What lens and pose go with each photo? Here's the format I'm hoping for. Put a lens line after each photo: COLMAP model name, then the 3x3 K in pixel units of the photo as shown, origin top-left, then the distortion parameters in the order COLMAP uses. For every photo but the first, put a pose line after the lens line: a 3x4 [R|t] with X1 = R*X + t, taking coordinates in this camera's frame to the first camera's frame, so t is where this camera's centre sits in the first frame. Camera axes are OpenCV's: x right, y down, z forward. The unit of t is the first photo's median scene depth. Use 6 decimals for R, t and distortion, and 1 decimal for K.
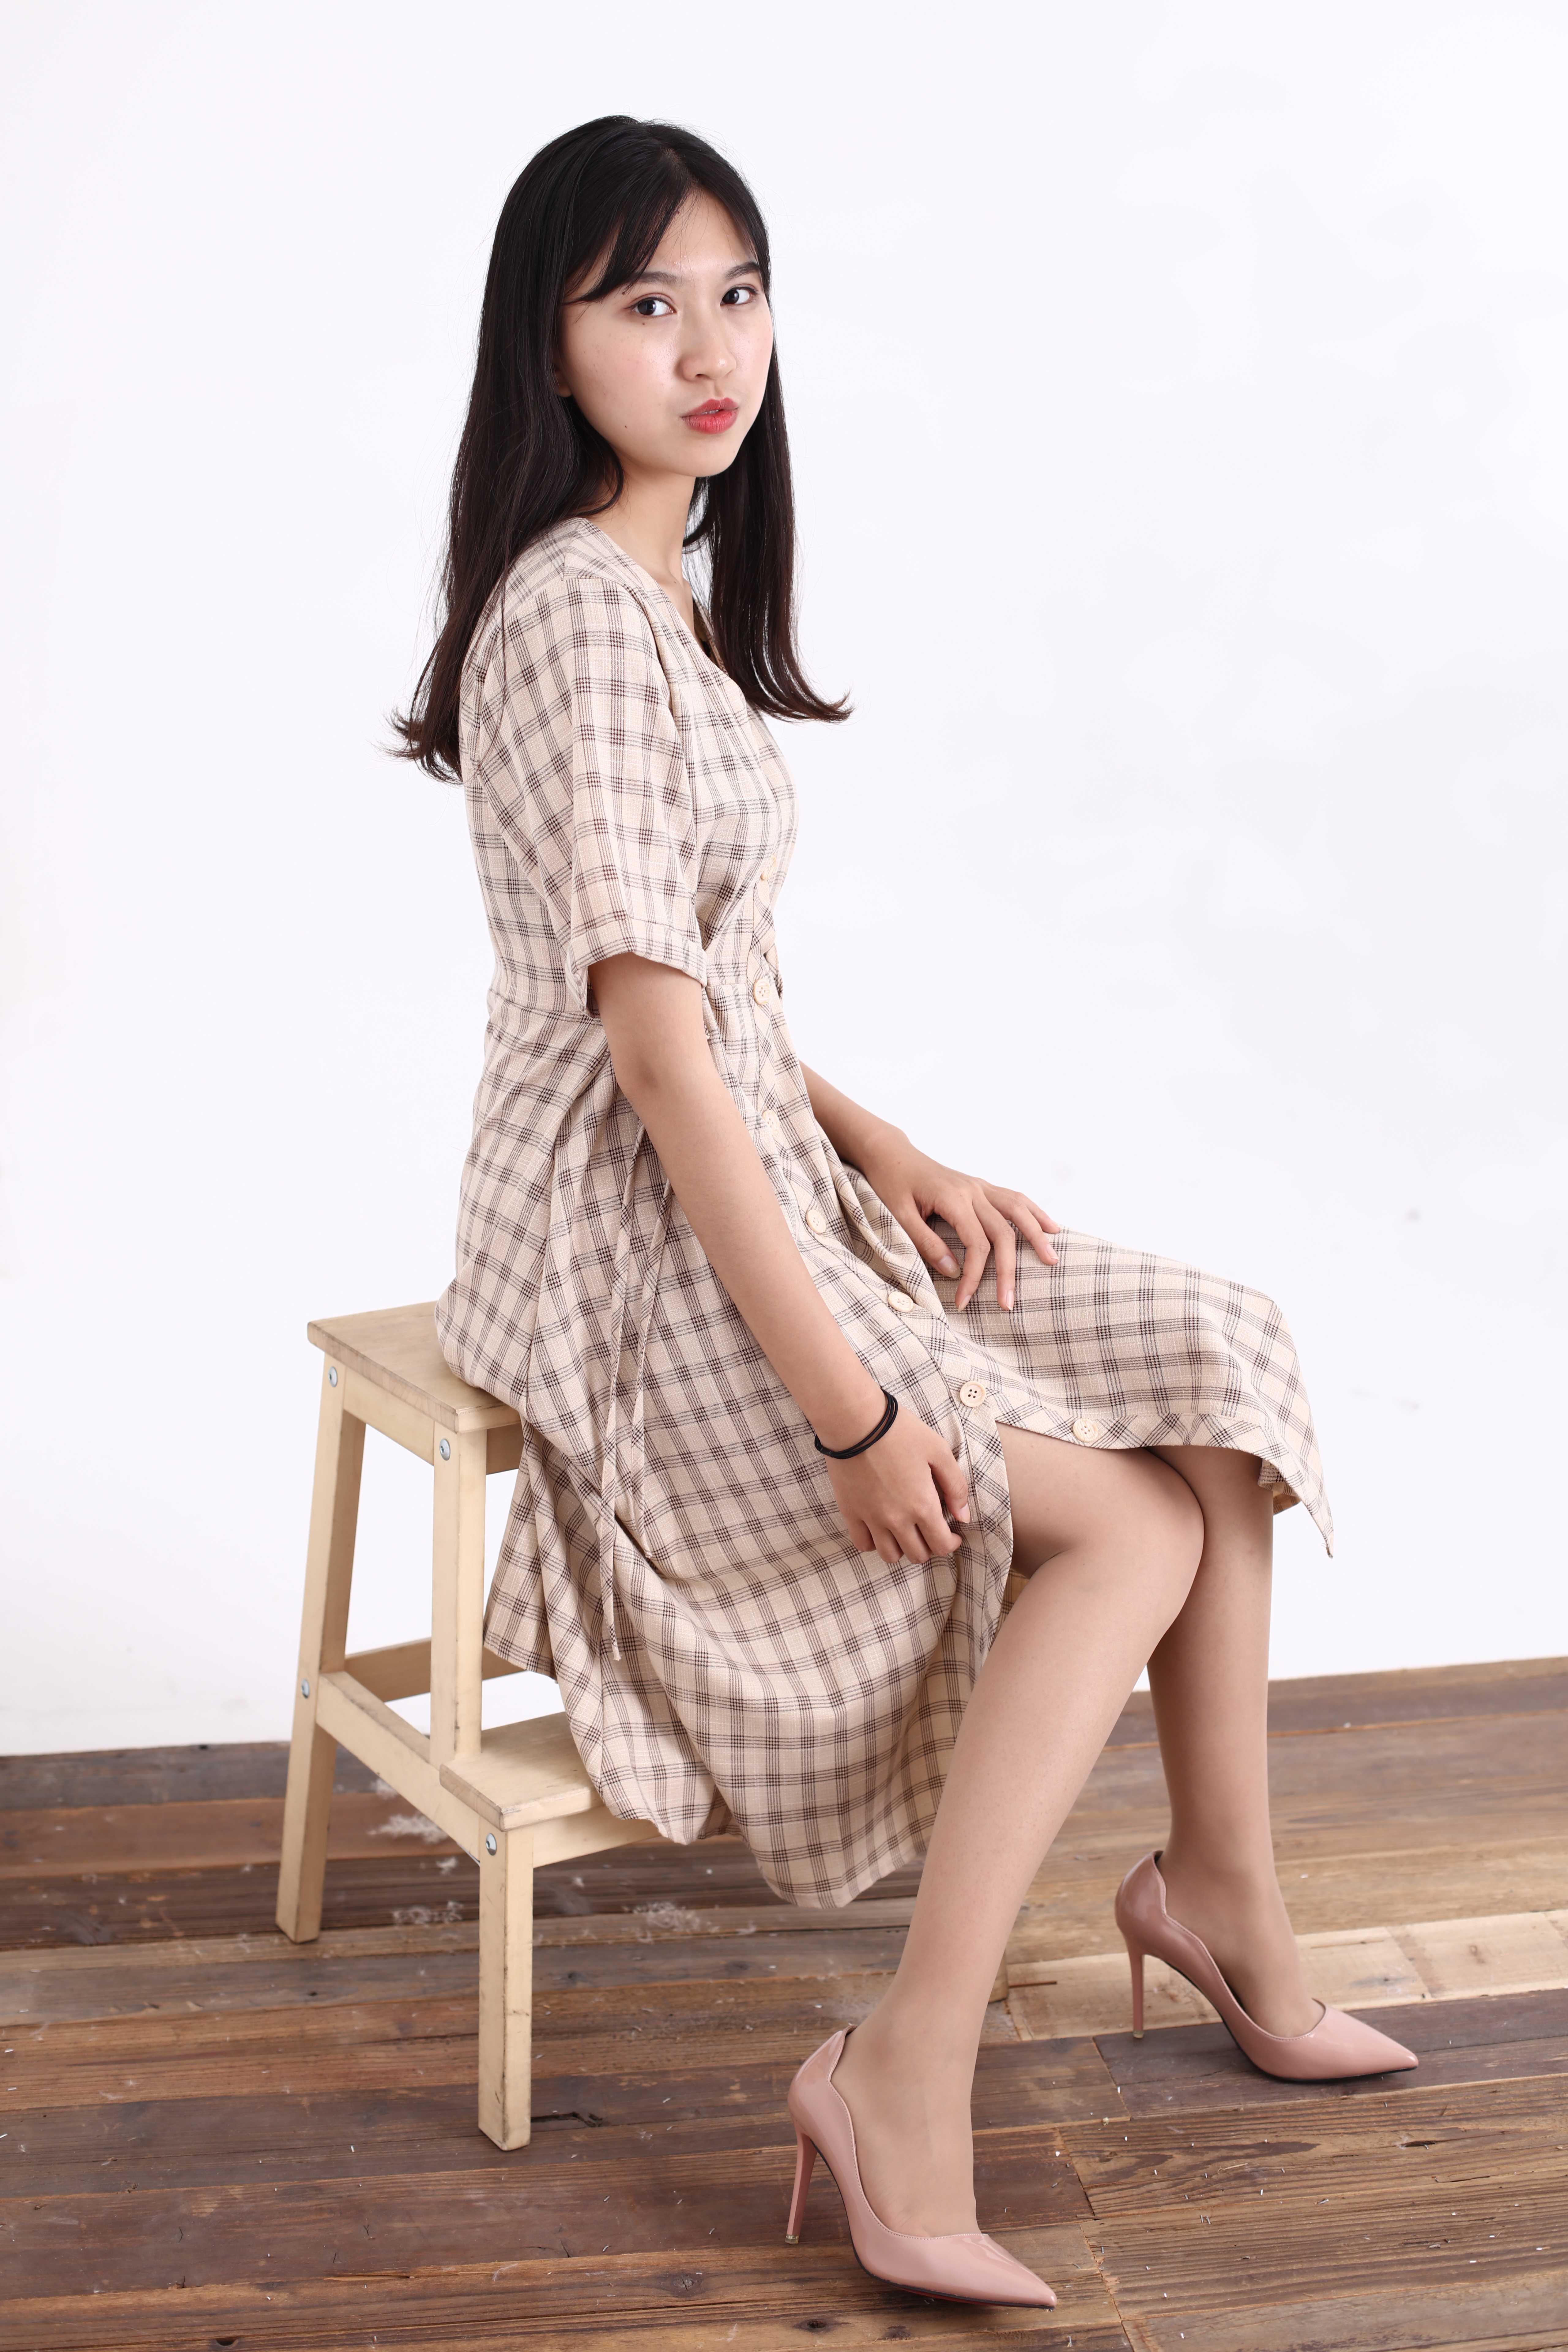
lens RADIAL K [[3509.7, 0, 764.2], [0, 3509.7, 1160.9], [0, 0, 1]] dist [-0.127161, 0.000000]
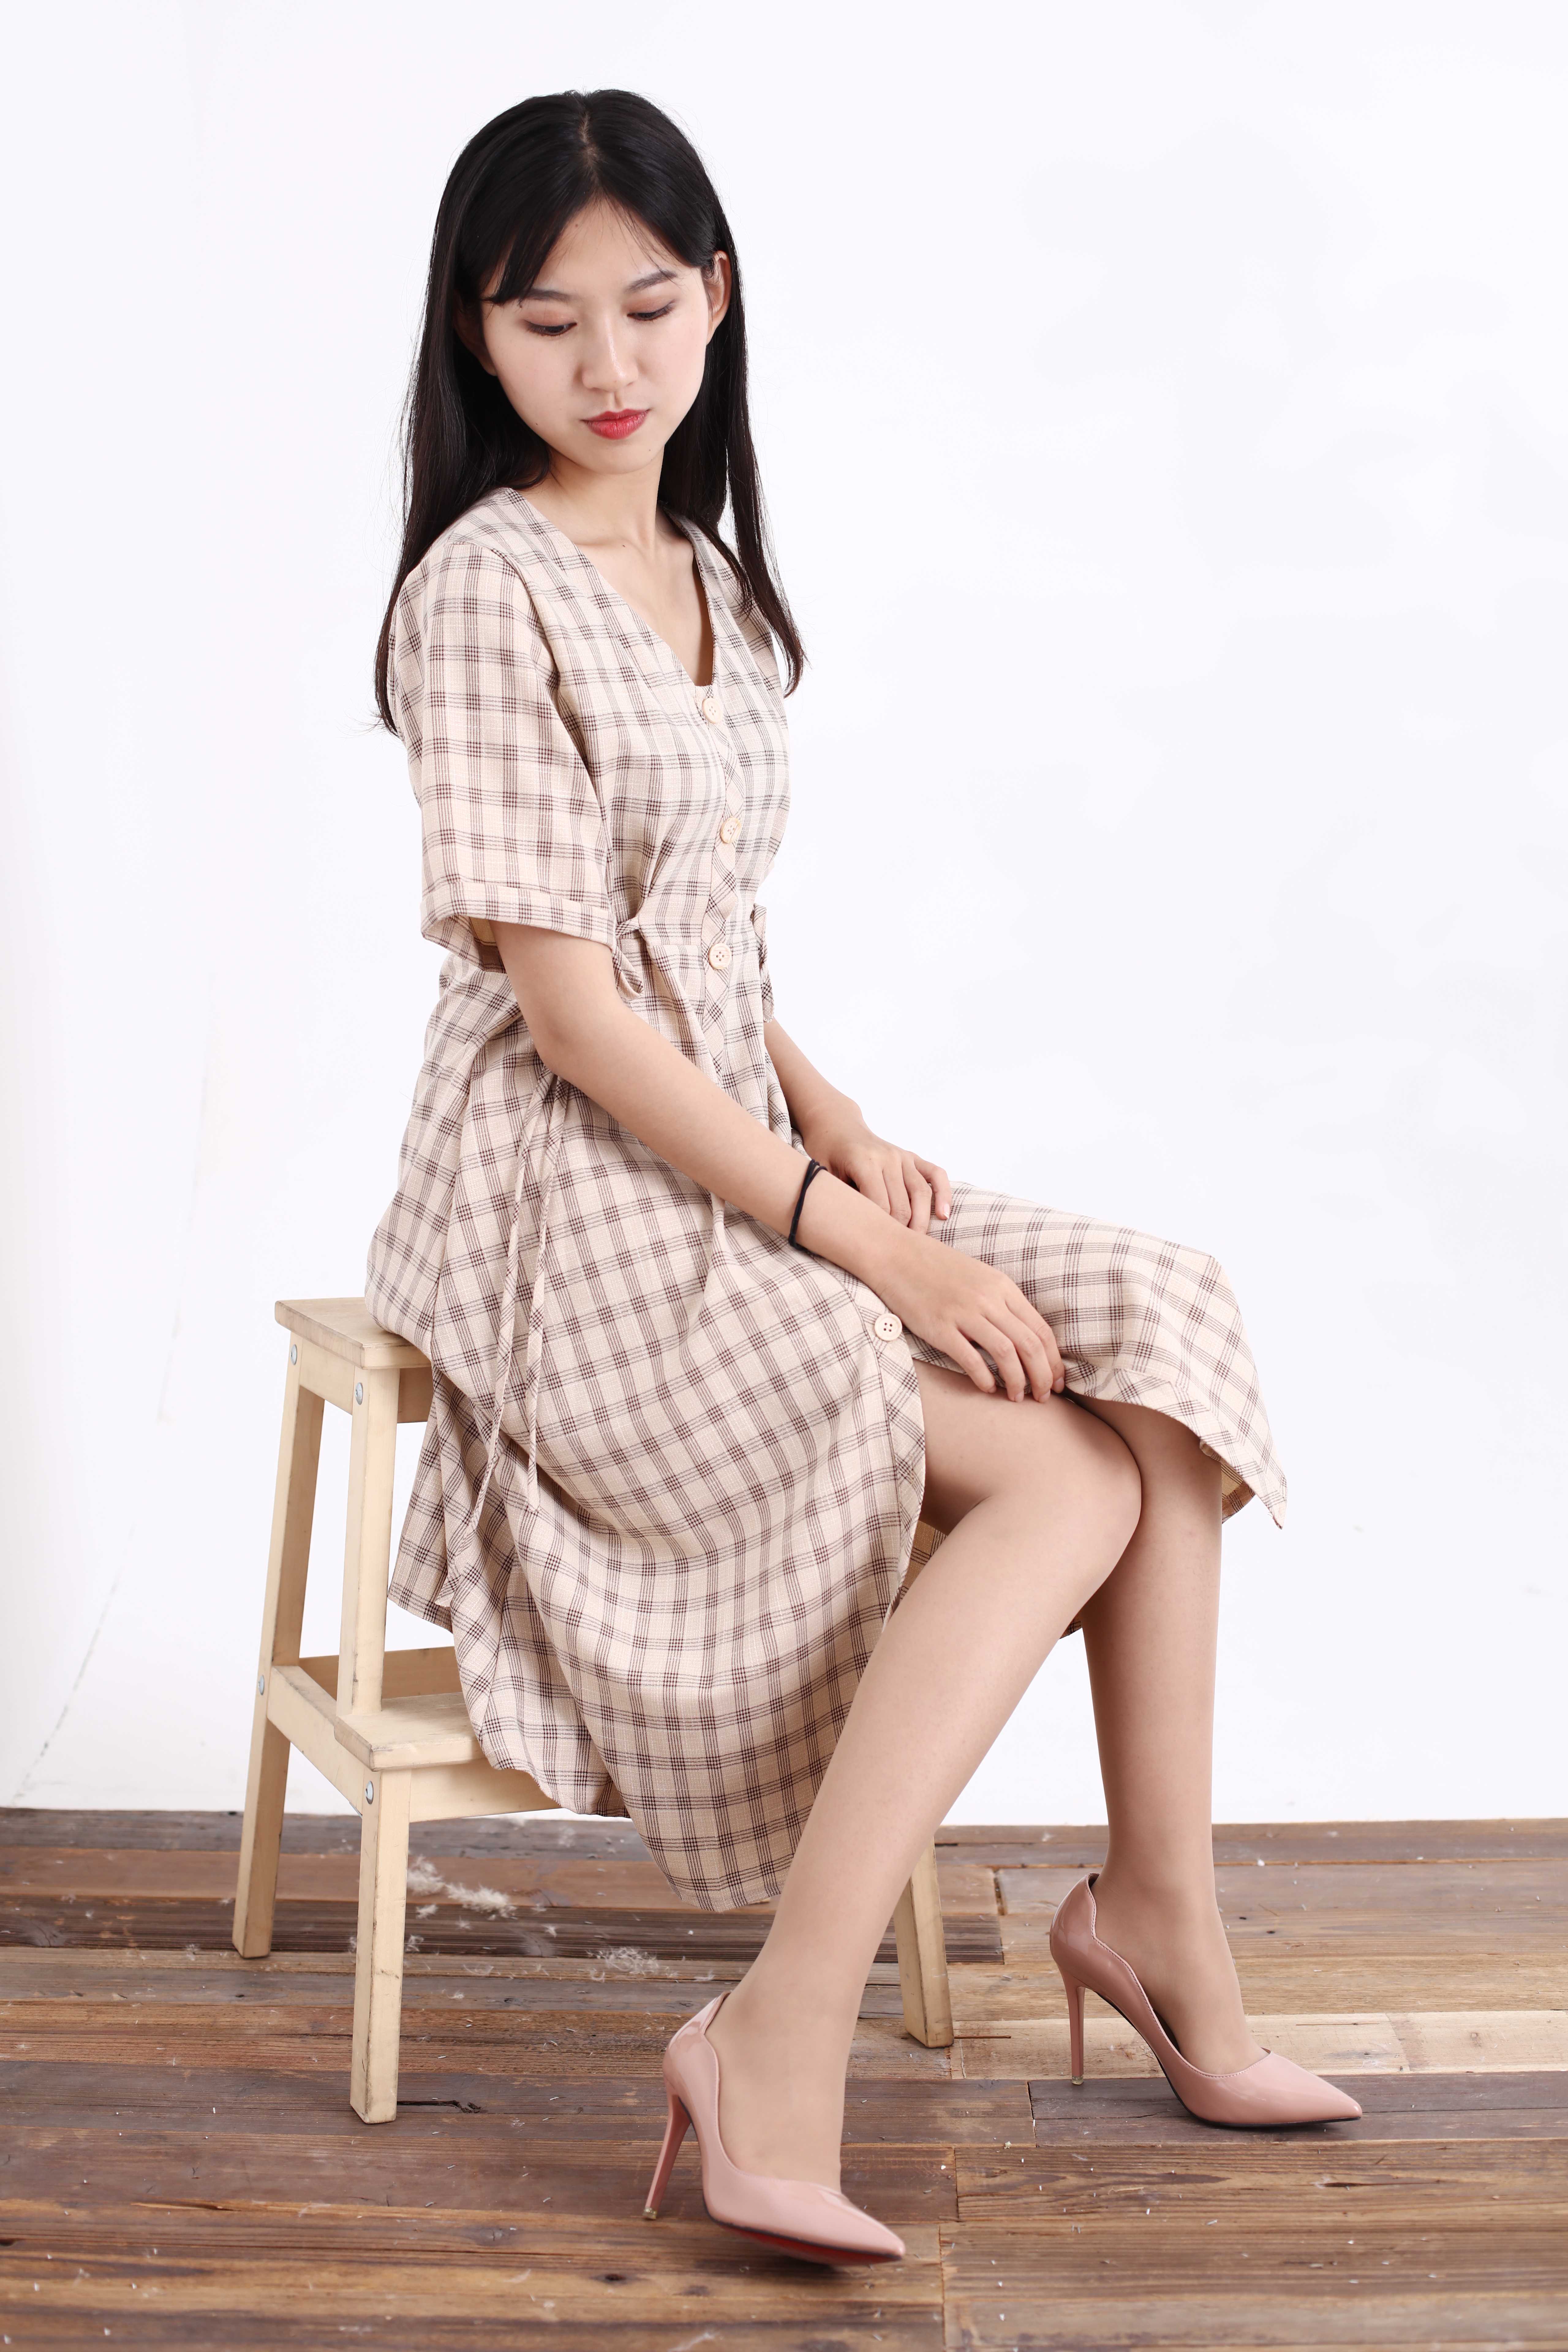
lens RADIAL K [[3509.7, 0, 751.1], [0, 3509.7, 1190.2], [0, 0, 1]] dist [-0.127161, 0.000000]
pose [[0.984291, 0.020372, -0.175375, 0.188113], [-0.047520, 0.987234, -0.152023, 0.169330], [0.170039, 0.157969, 0.972693, 0.048931]]
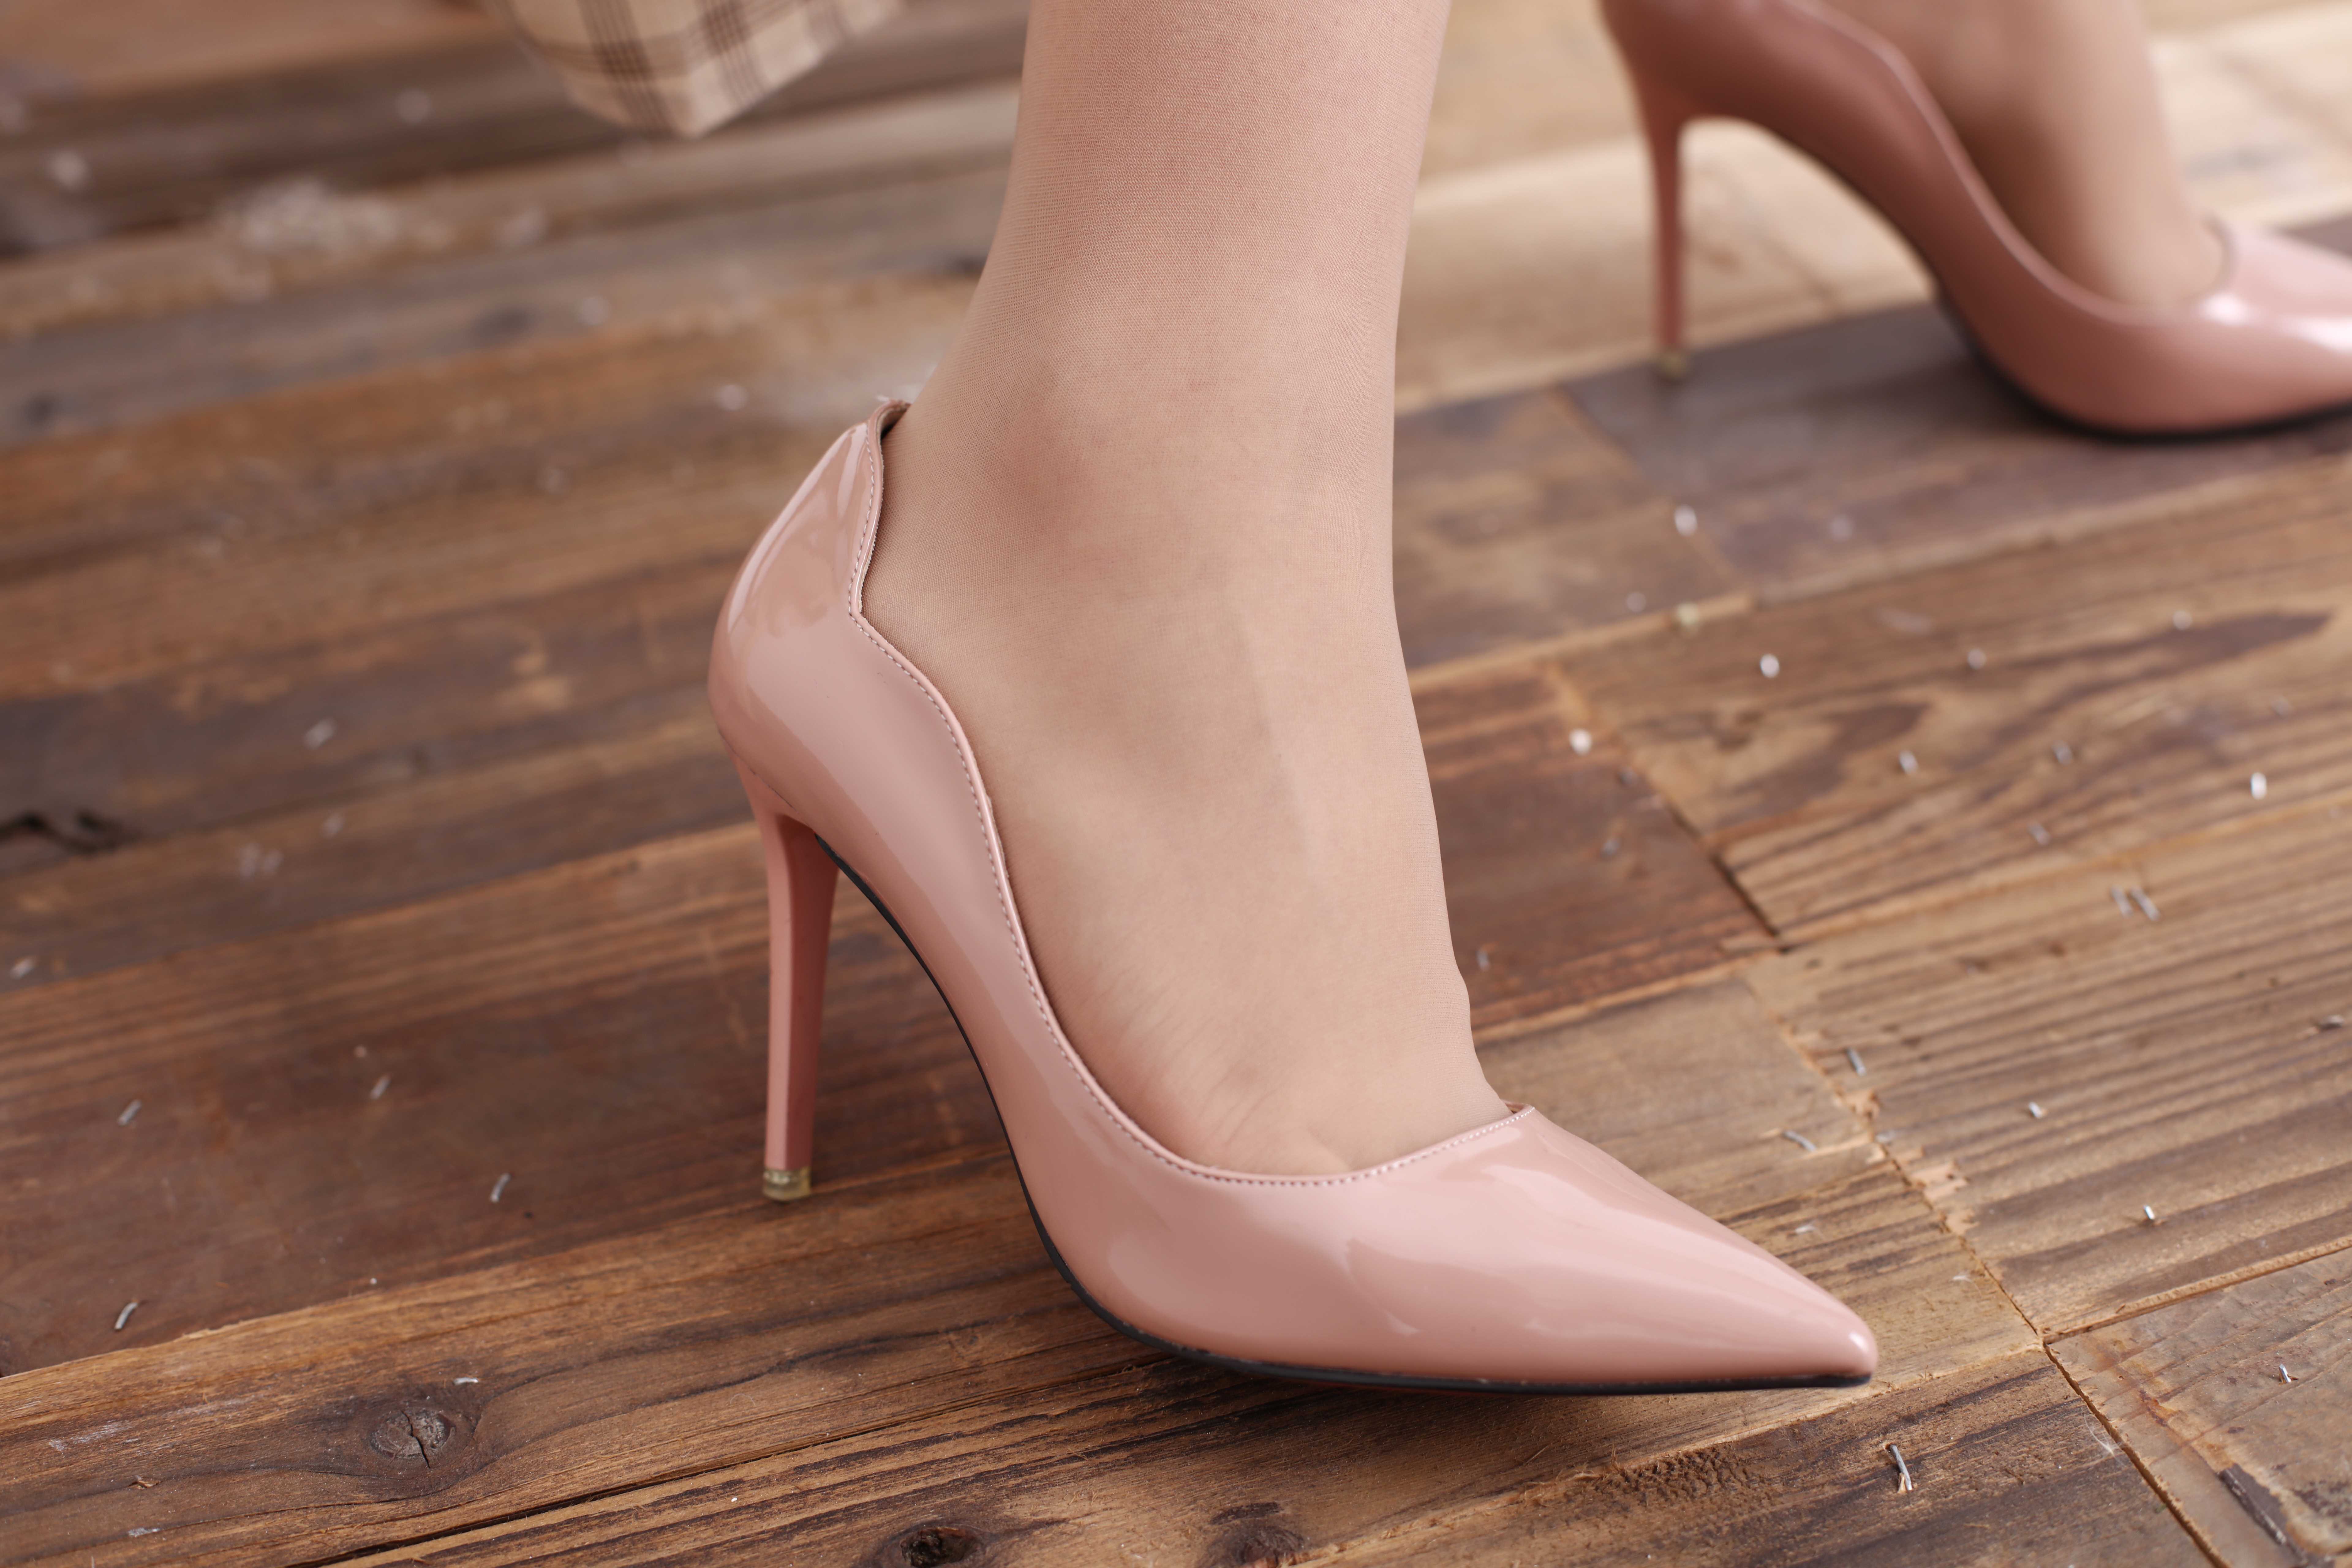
lens RADIAL K [[3509.7, 0, 1148.3], [0, 3509.7, 837.4], [0, 0, 1]] dist [-0.127161, 0.000000]
pose [[0.981982, -0.139735, 0.127222, 0.004295], [0.089362, 0.936561, 0.338922, 0.180006], [-0.166511, -0.321446, 0.932173, 0.695562]]
